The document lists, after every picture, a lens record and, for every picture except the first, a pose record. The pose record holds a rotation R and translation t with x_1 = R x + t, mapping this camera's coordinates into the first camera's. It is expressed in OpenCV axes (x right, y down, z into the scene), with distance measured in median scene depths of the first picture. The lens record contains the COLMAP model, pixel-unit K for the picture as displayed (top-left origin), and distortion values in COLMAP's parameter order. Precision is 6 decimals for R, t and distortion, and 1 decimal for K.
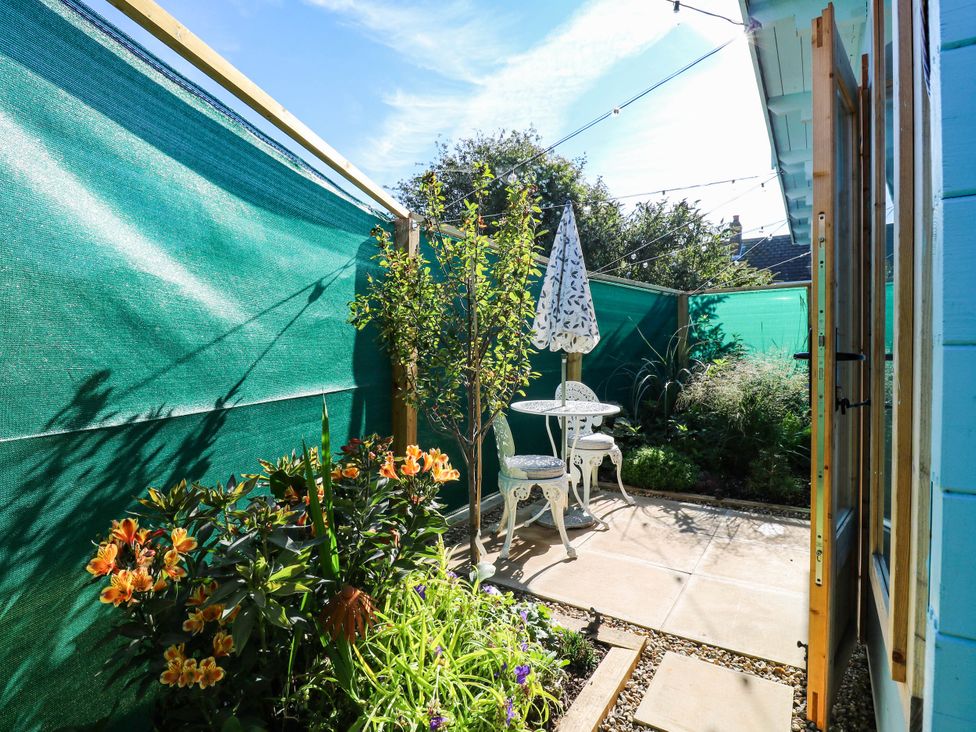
lens RADIAL K [[510.5, 0, 485.0], [0, 510.5, 362.2], [0, 0, 1]] dist [0.000409, -0.012352]
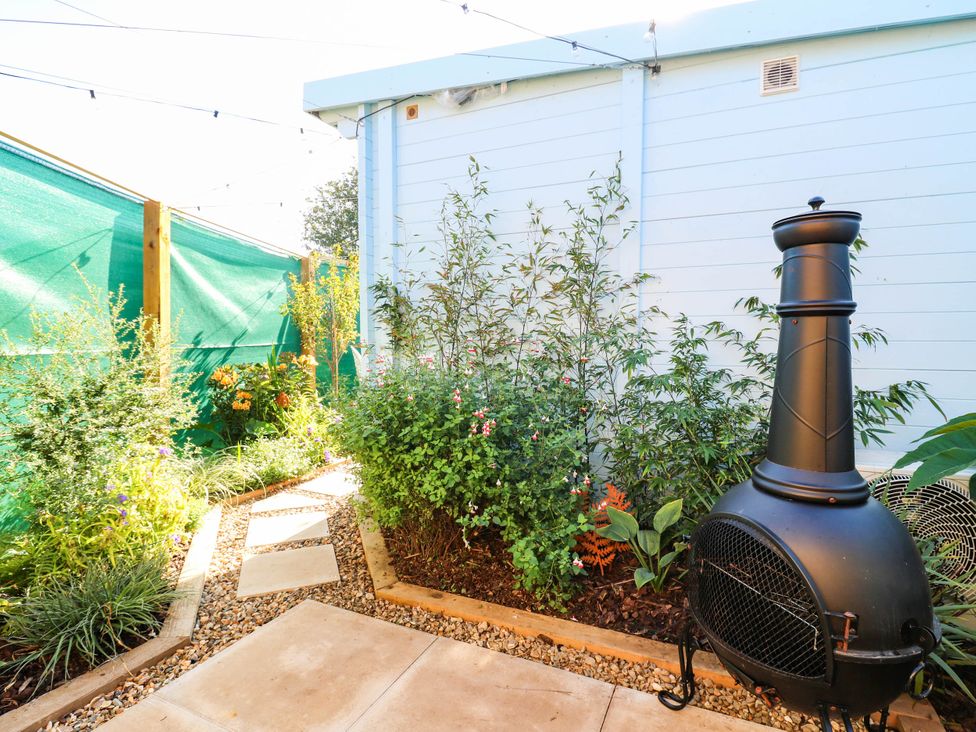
lens RADIAL K [[510.5, 0, 486.2], [0, 510.5, 362.6], [0, 0, 1]] dist [0.000409, -0.012352]
pose [[0.990199, -0.010032, 0.139305, 0.339907], [0.004316, 0.999139, 0.041274, 0.055392], [-0.139599, -0.040268, 0.989389, -1.433314]]
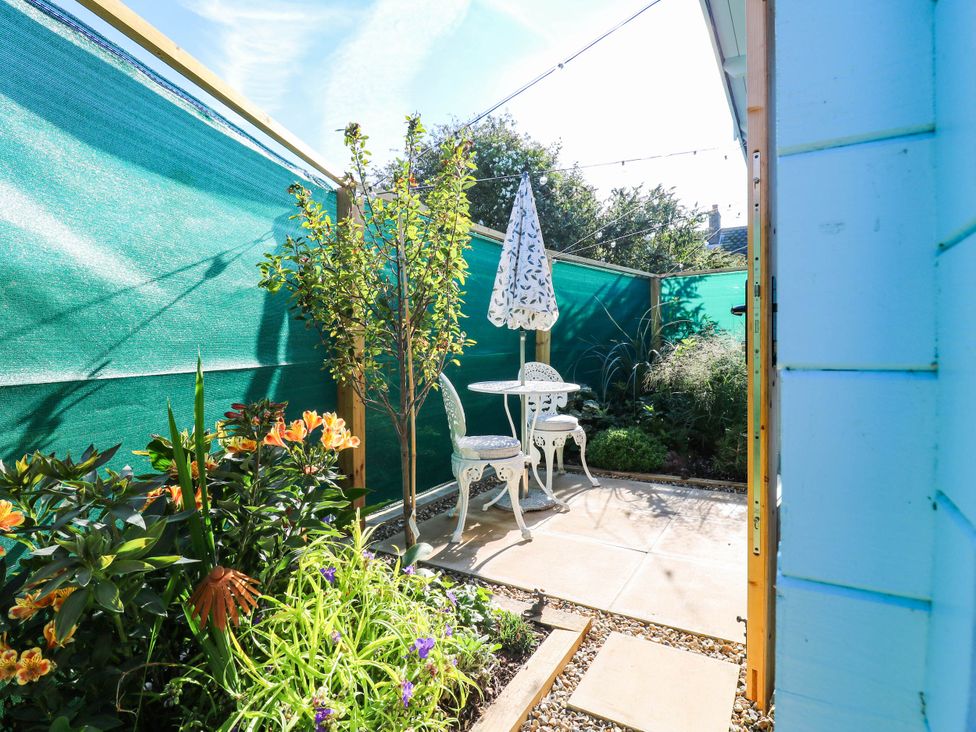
lens RADIAL K [[510.5, 0, 490.4], [0, 510.5, 362.6], [0, 0, 1]] dist [0.000409, -0.012352]
pose [[0.999230, -0.013815, 0.036717, 0.093802], [0.013286, 0.999805, 0.014615, 0.045053], [-0.036911, -0.014116, 0.999219, 0.061264]]
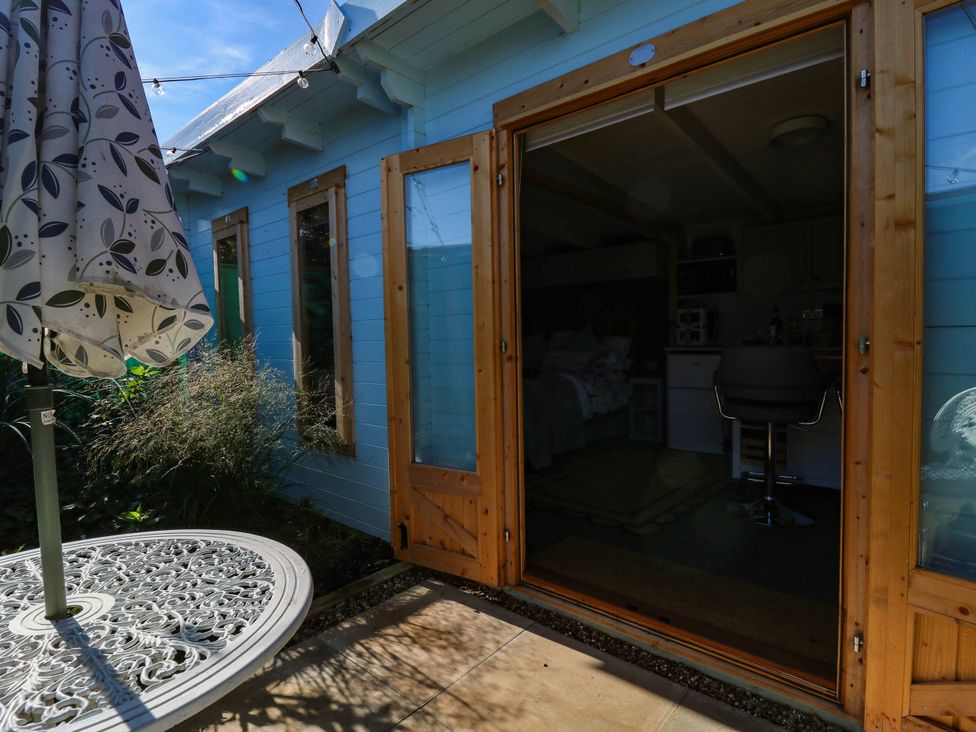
lens RADIAL K [[510.5, 0, 488.1], [0, 510.5, 363.8], [0, 0, 1]] dist [0.000409, -0.012352]
pose [[0.124582, -0.050541, 0.990921, -0.063931], [0.028443, 0.998473, 0.047350, -0.049758], [-0.991802, 0.022286, 0.125830, 1.261335]]
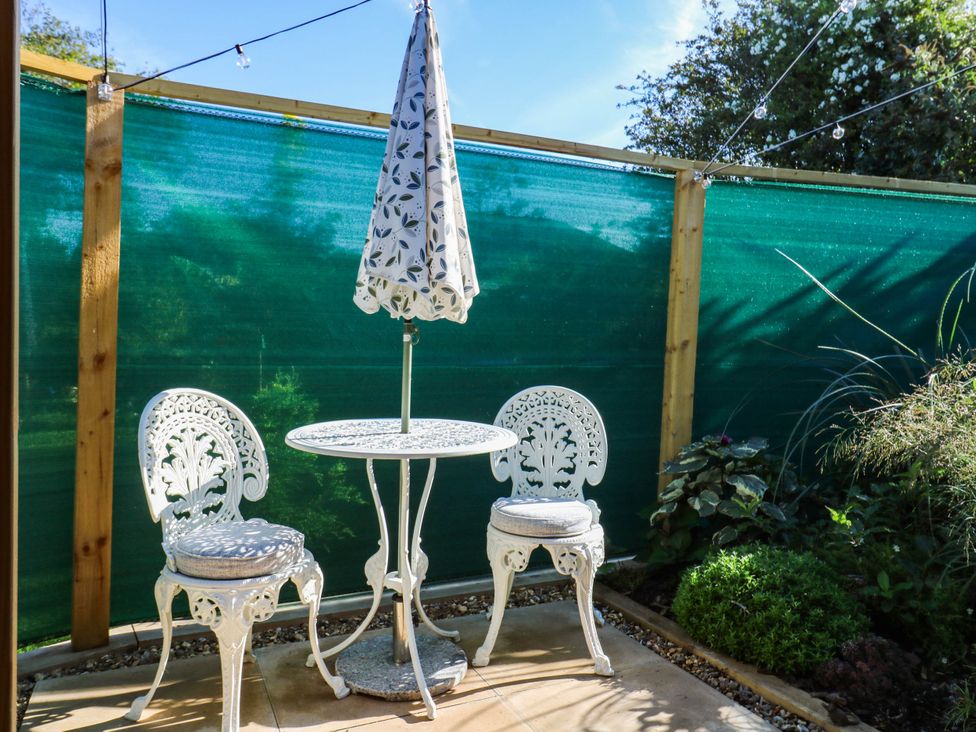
lens RADIAL K [[708.0, 0, 485.0], [0, 708.0, 362.3], [0, 0, 1]] dist [0.004050, 0.004104]
pose [[0.848676, 0.036093, -0.527680, 0.913280], [-0.030987, 0.999348, 0.018518, 0.008695], [0.528005, 0.000636, 0.849241, 0.776372]]
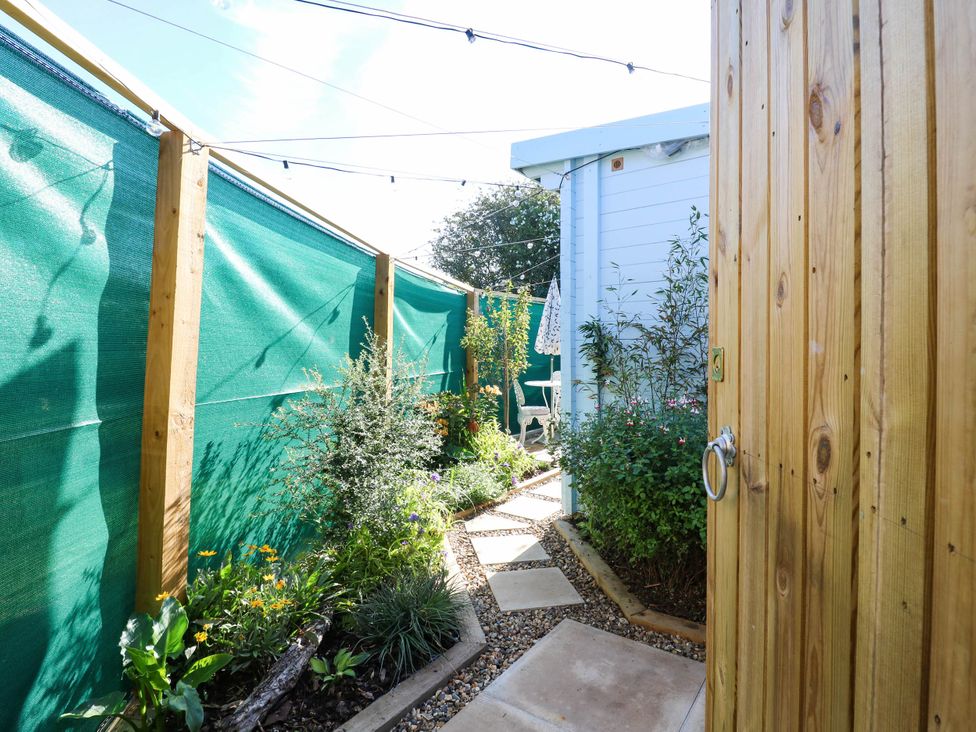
lens RADIAL K [[510.5, 0, 490.6], [0, 510.5, 362.8], [0, 0, 1]] dist [0.000409, -0.012352]
pose [[0.998862, -0.004780, -0.047446, 0.022494], [0.005011, 0.999976, 0.004759, -0.000048], [0.047423, -0.004992, 0.998862, -1.520503]]
